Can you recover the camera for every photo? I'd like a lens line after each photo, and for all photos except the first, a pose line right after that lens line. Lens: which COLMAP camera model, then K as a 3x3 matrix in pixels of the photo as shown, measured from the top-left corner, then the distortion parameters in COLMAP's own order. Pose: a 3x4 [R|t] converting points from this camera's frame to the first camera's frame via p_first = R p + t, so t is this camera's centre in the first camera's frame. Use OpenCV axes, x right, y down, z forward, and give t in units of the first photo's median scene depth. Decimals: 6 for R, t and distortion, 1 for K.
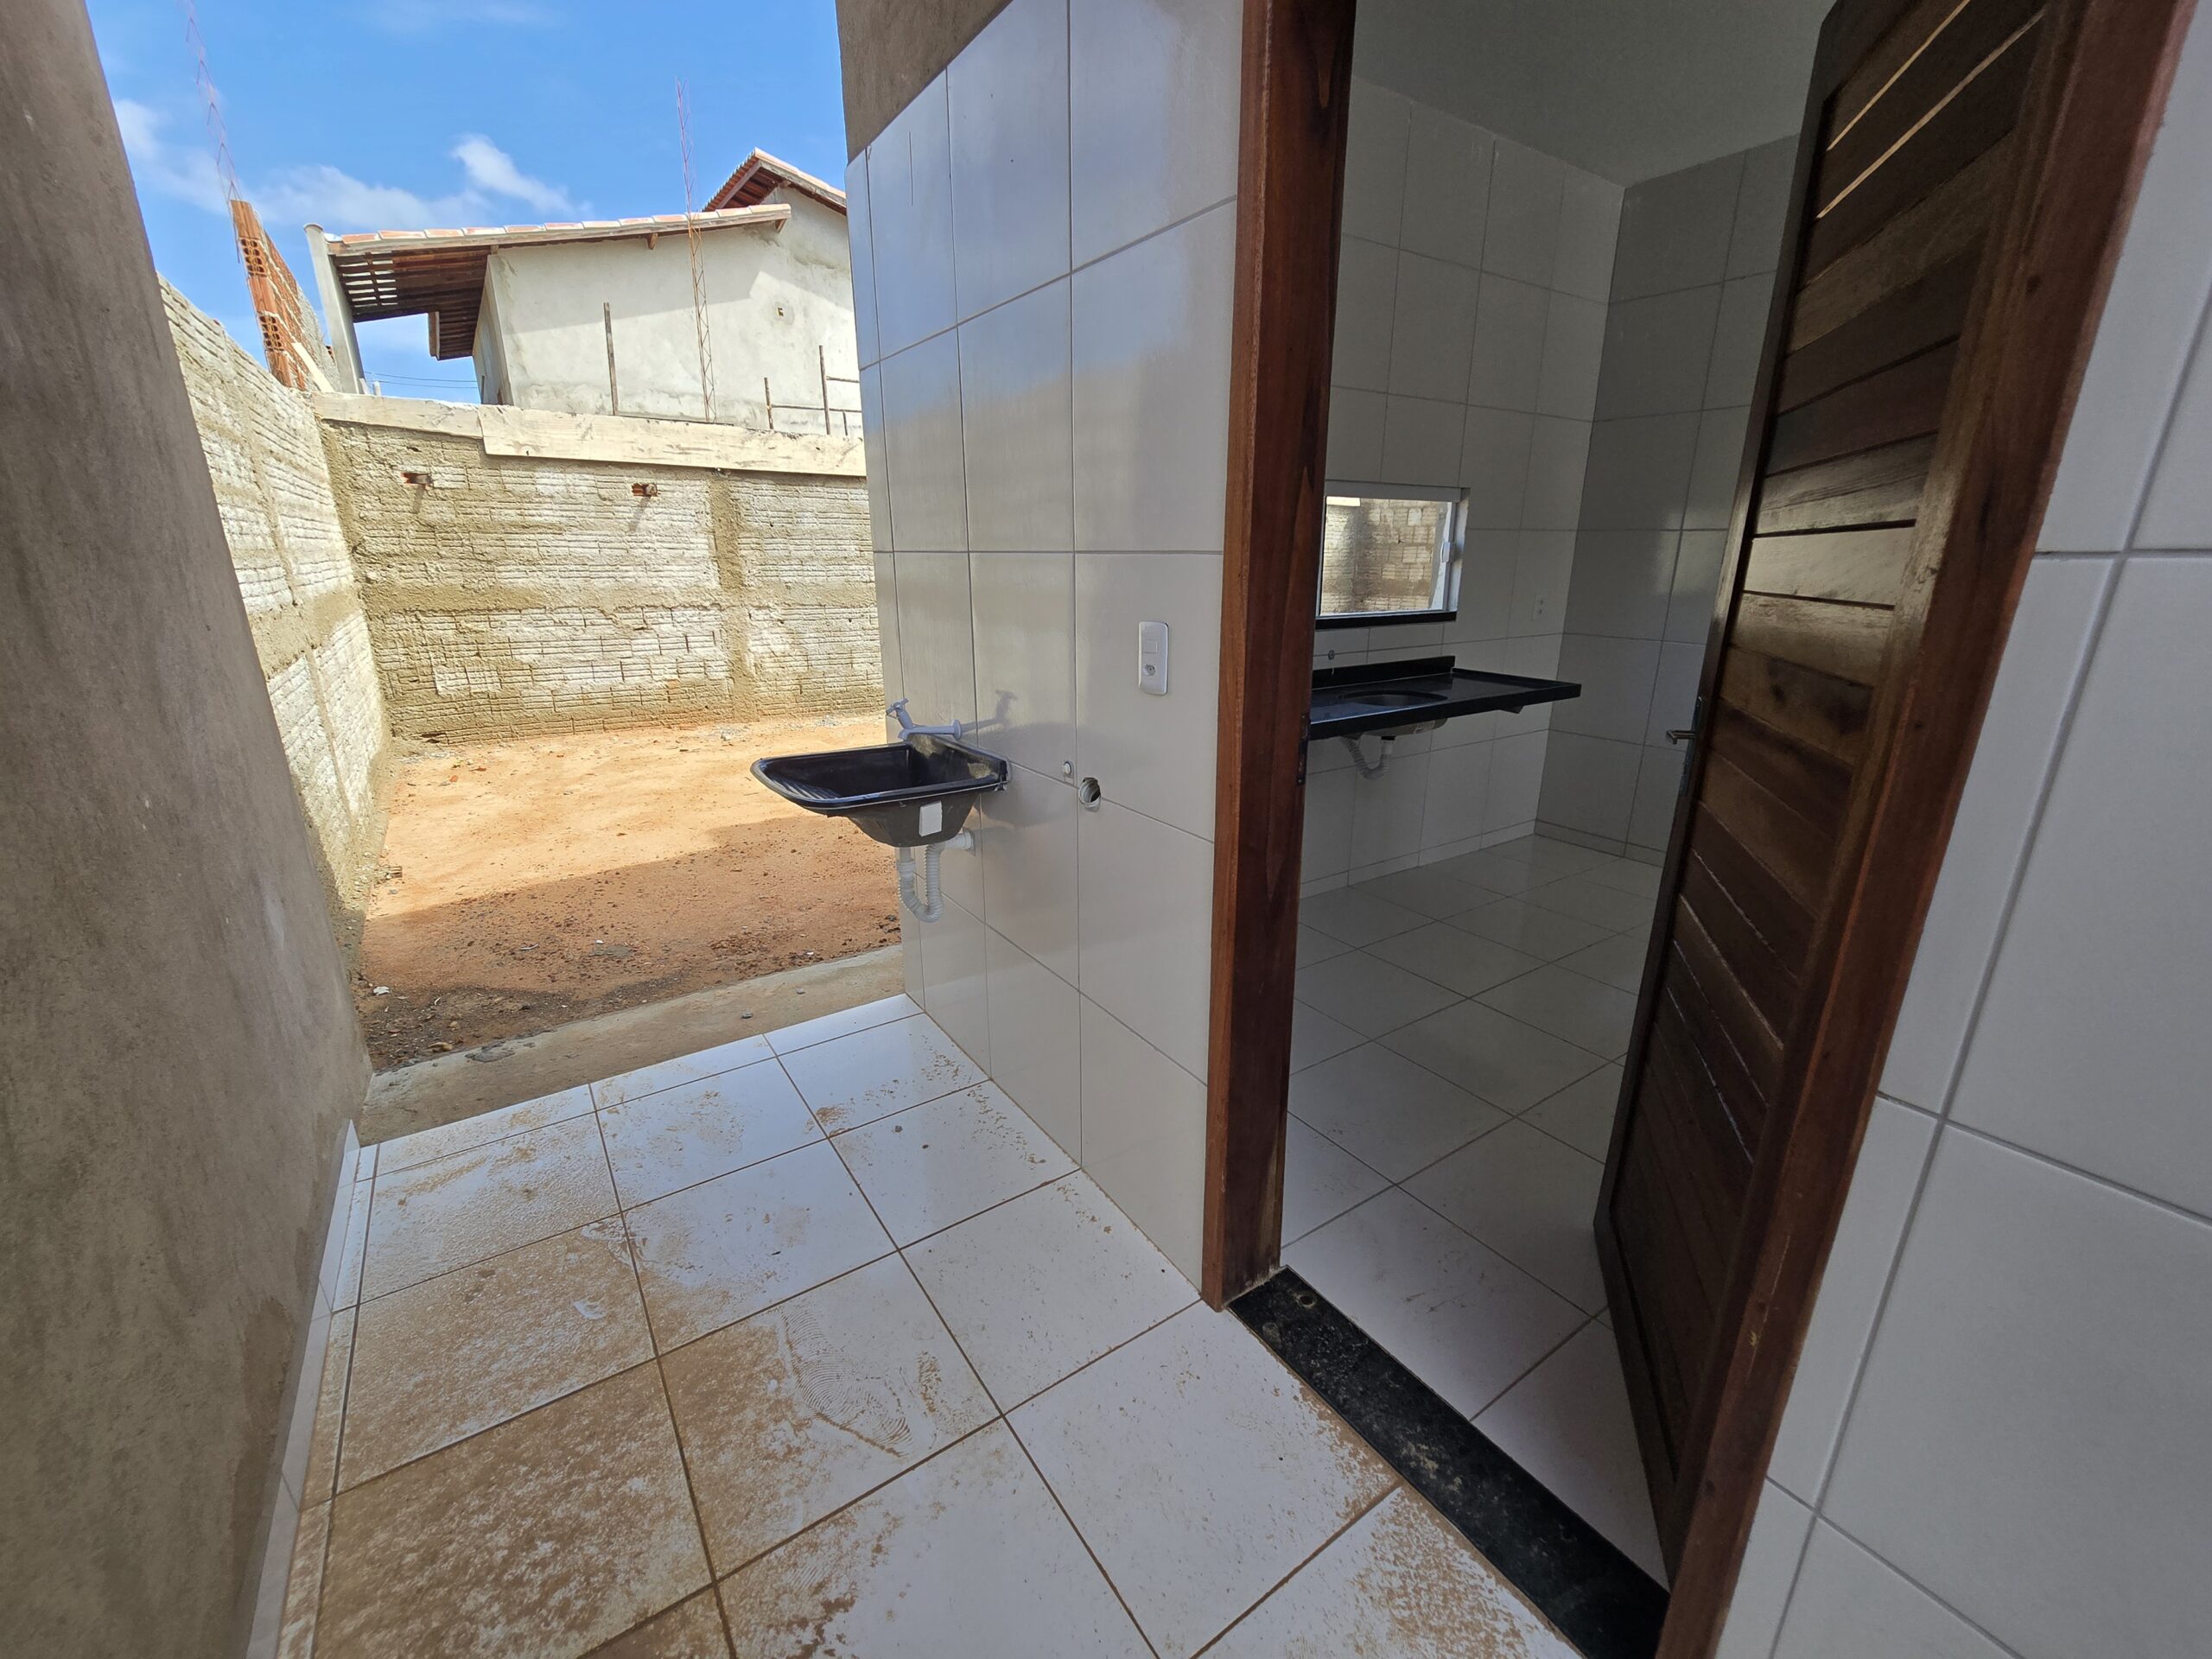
lens RADIAL K [[908.5, 0, 1112.5], [0, 908.5, 850.7], [0, 0, 1]] dist [-0.008762, 0.002739]
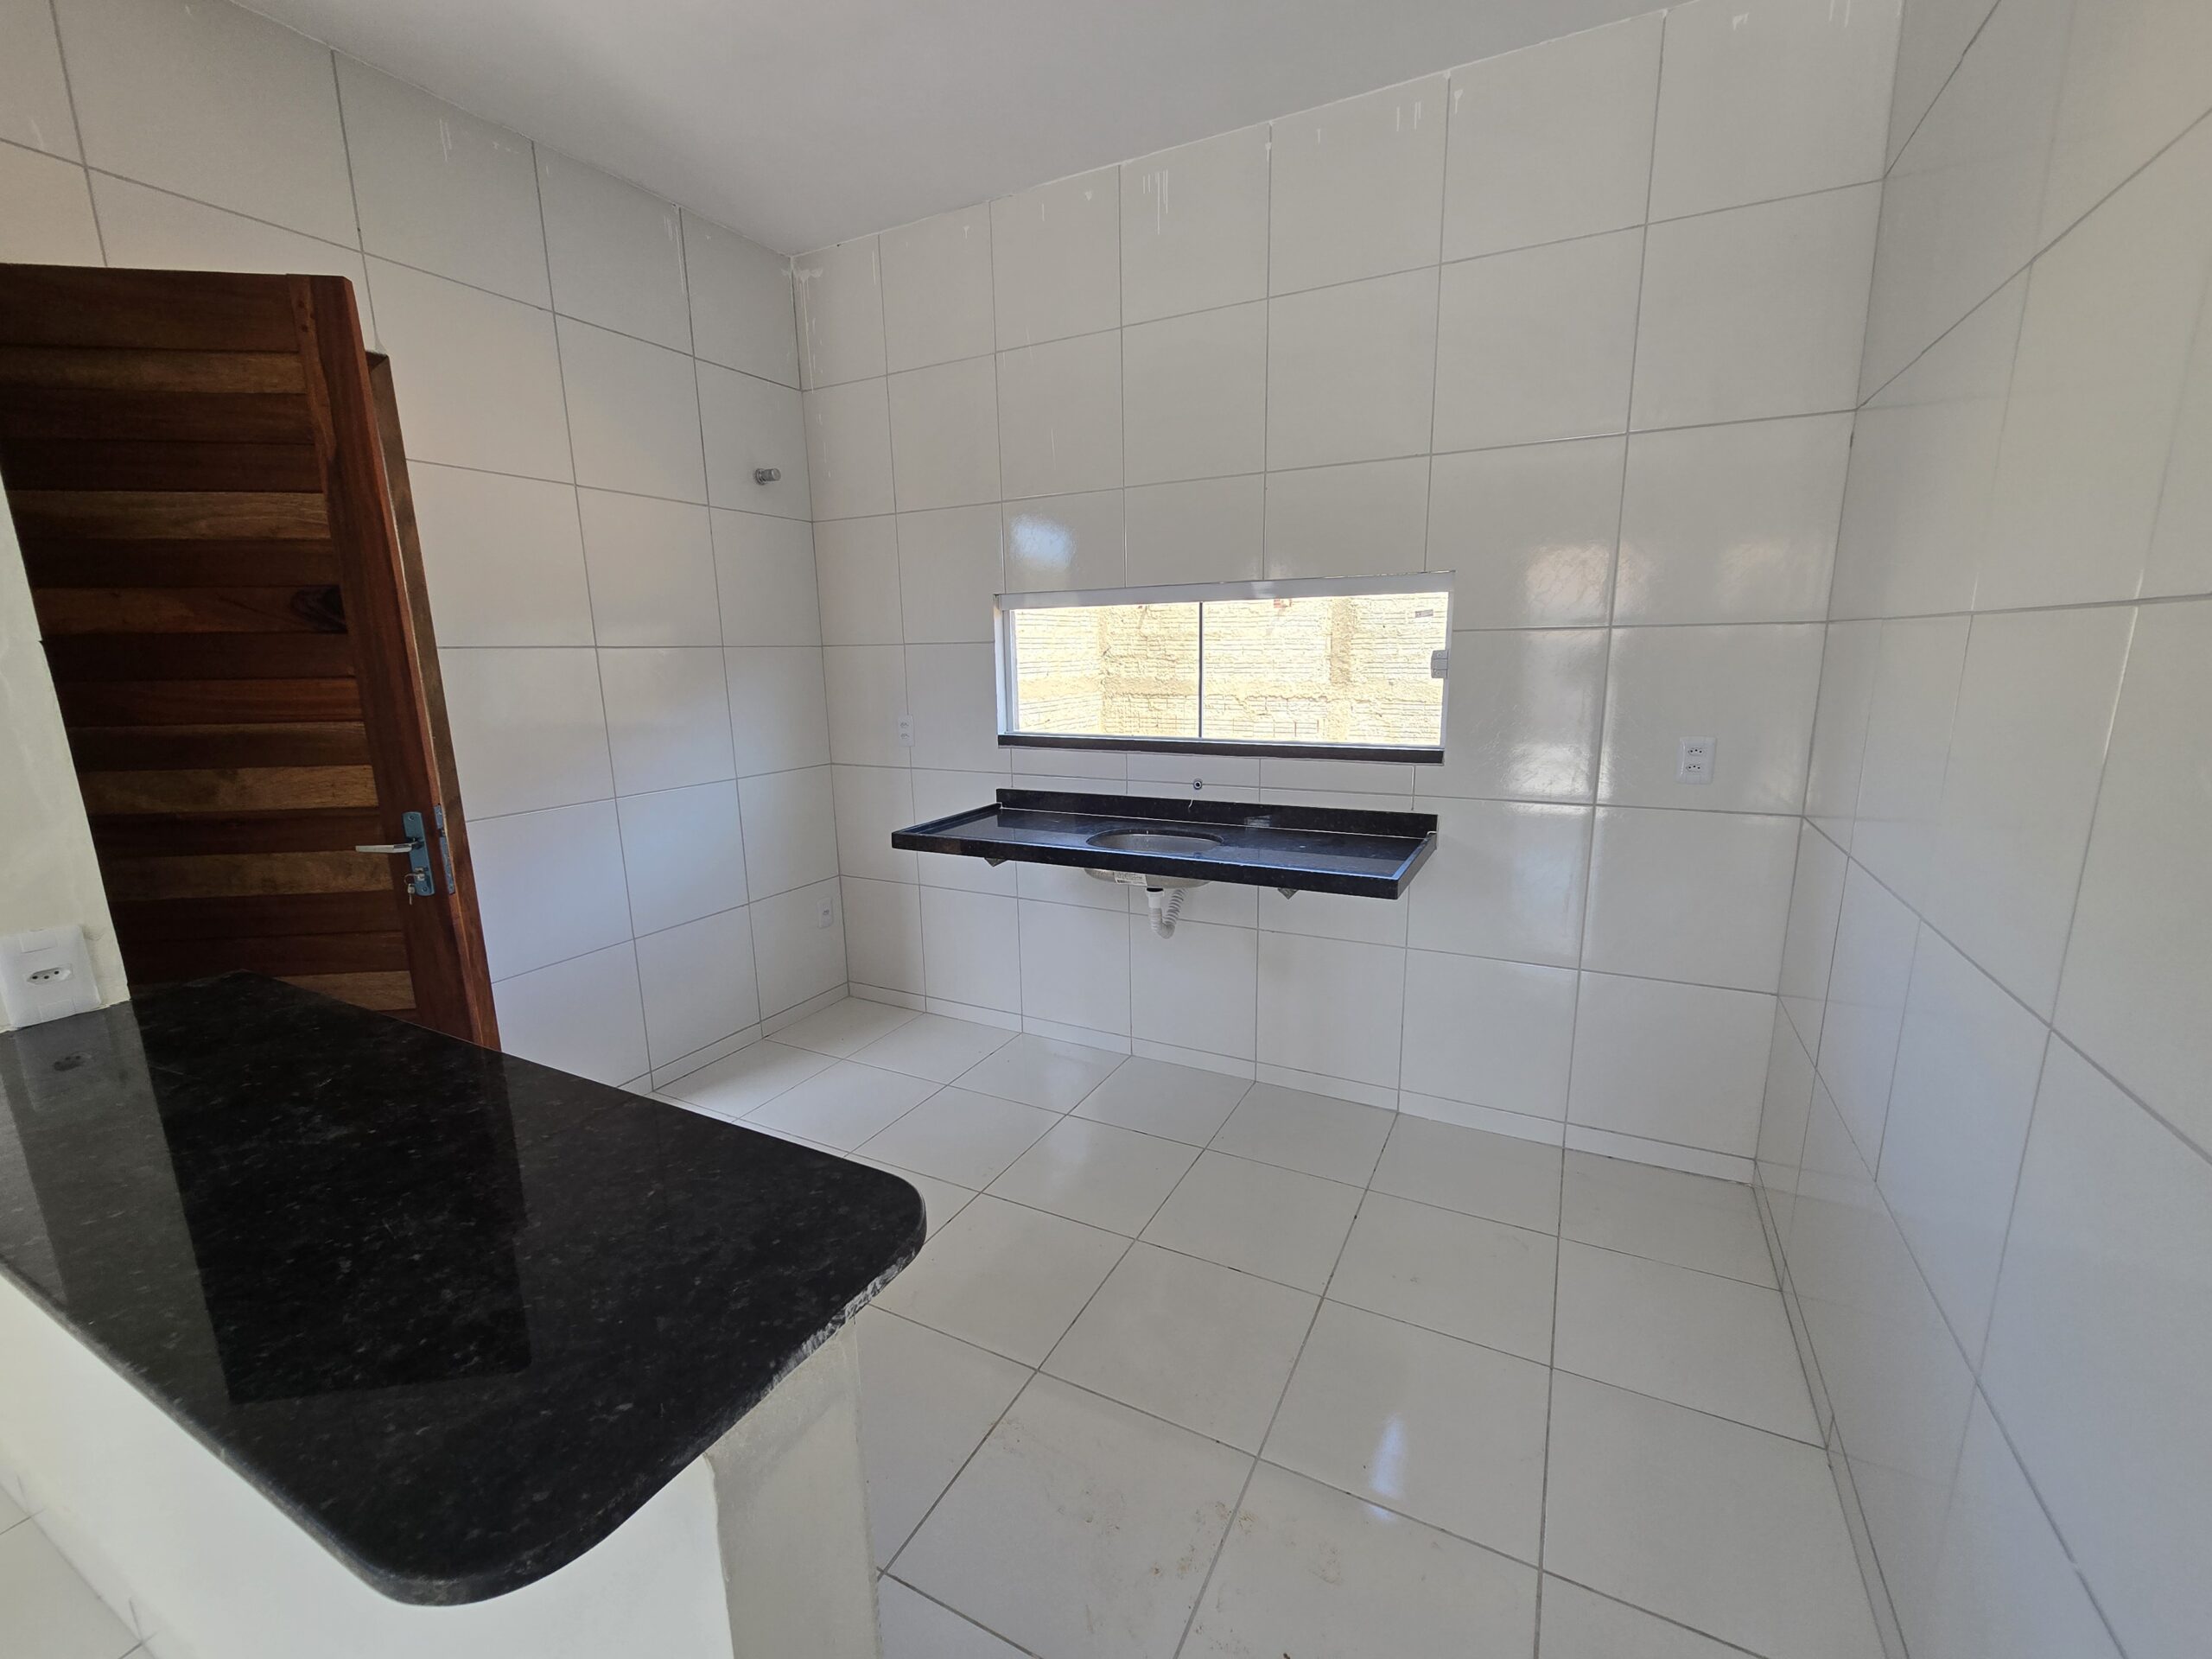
lens RADIAL K [[908.5, 0, 1118.8], [0, 908.5, 833.8], [0, 0, 1]] dist [-0.008762, 0.002739]
pose [[0.476004, 0.165738, -0.863685, 0.509561], [-0.257252, 0.965366, 0.043471, -0.104084], [0.840977, 0.201492, 0.502154, 0.288709]]
